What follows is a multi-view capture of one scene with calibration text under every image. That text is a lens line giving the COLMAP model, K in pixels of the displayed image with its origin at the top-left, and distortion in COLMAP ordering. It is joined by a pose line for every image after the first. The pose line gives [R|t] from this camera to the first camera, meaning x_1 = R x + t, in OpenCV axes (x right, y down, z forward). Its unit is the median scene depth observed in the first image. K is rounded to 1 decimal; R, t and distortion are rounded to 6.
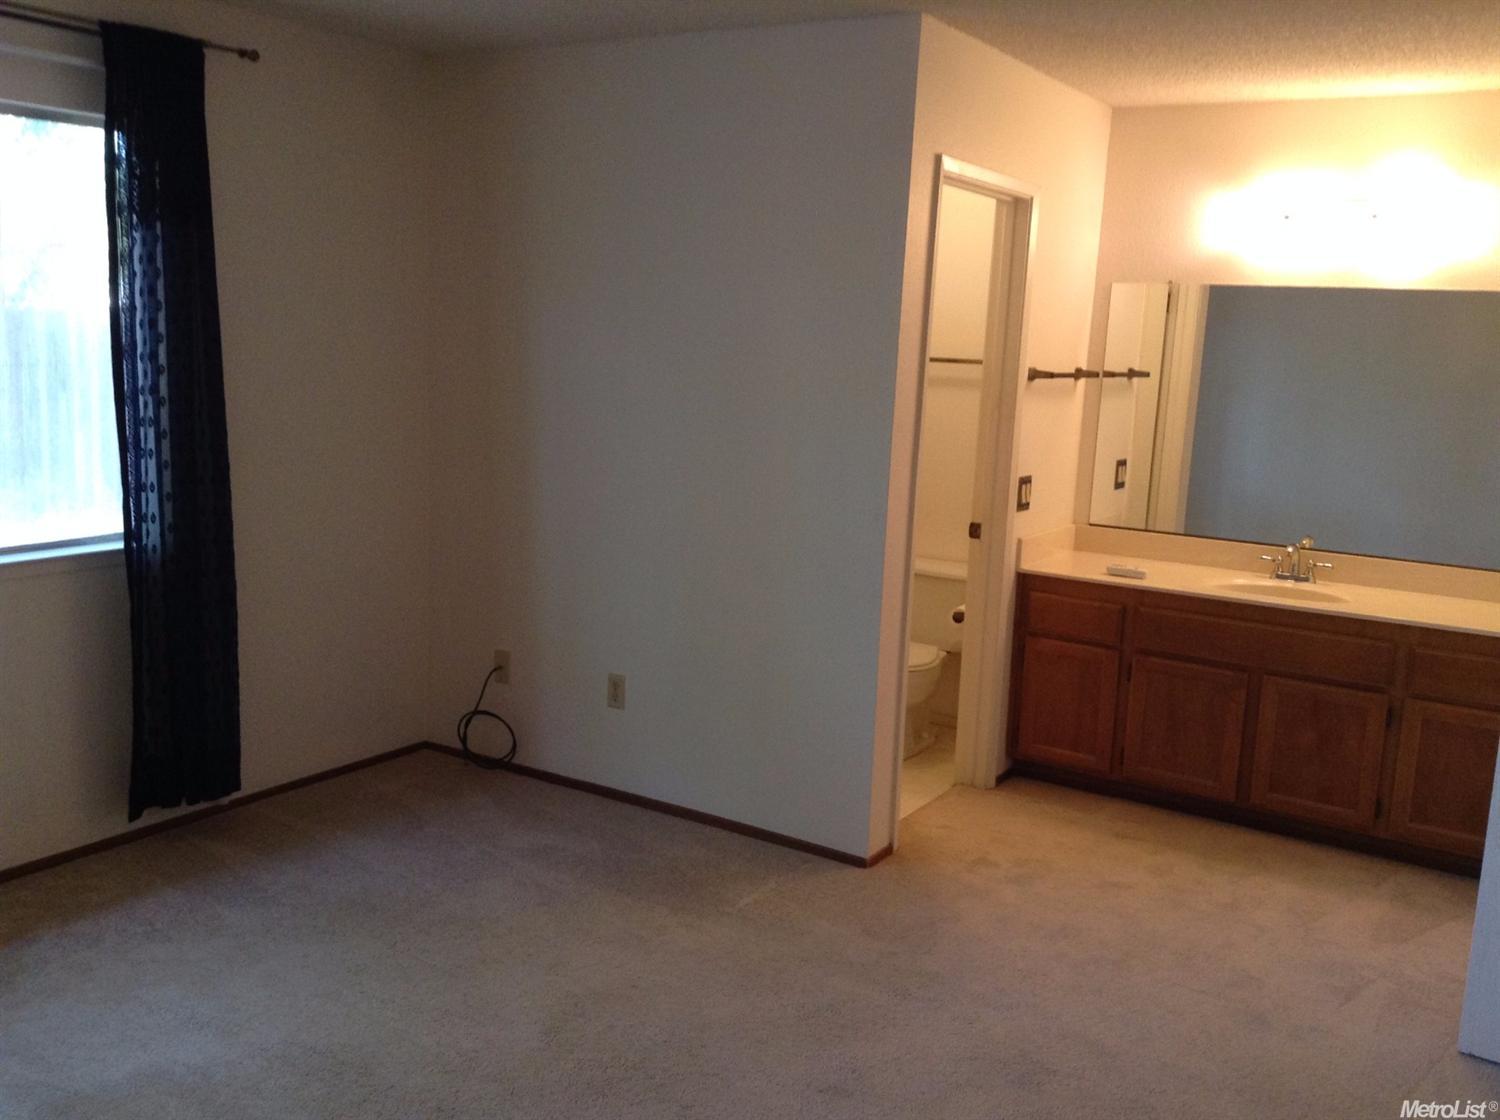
lens RADIAL K [[1363.2, 0, 750.0], [0, 1363.2, 560.0], [0, 0, 1]] dist [0.165070, -0.319529]
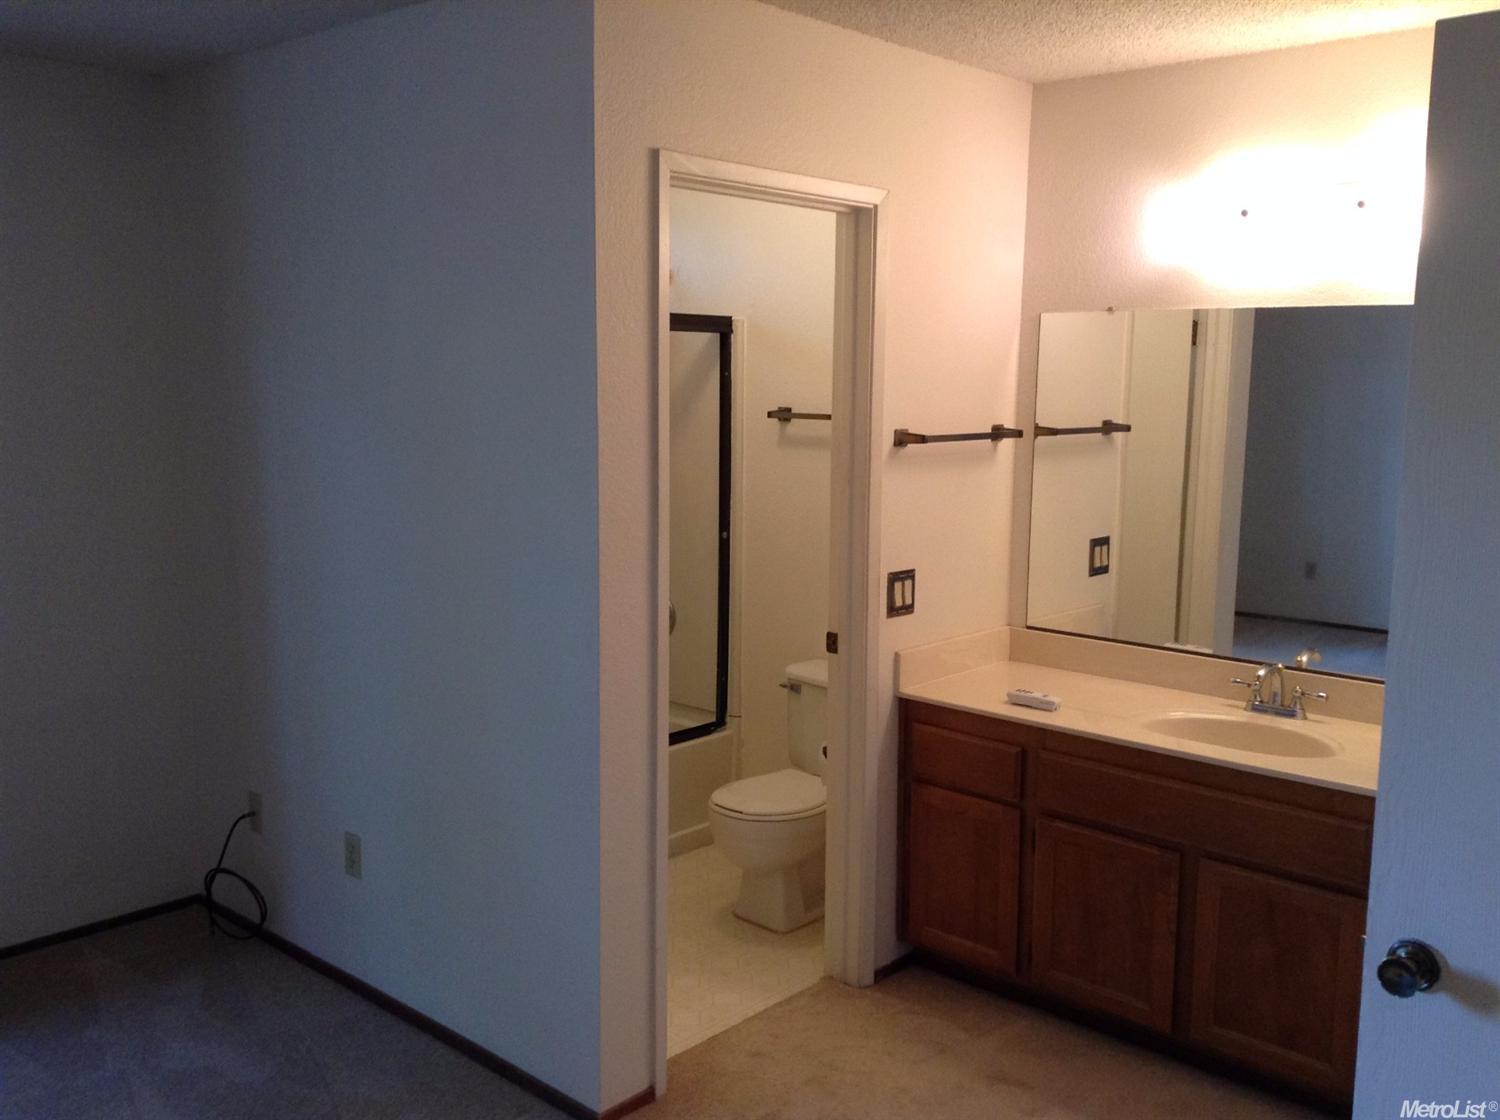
lens RADIAL K [[1363.2, 0, 750.0], [0, 1363.2, 560.0], [0, 0, 1]] dist [0.165070, -0.319529]
pose [[0.984367, -0.010082, -0.175843, 0.252218], [0.004488, 0.999472, -0.032182, -0.043414], [0.176075, 0.030889, 0.983892, 0.243352]]
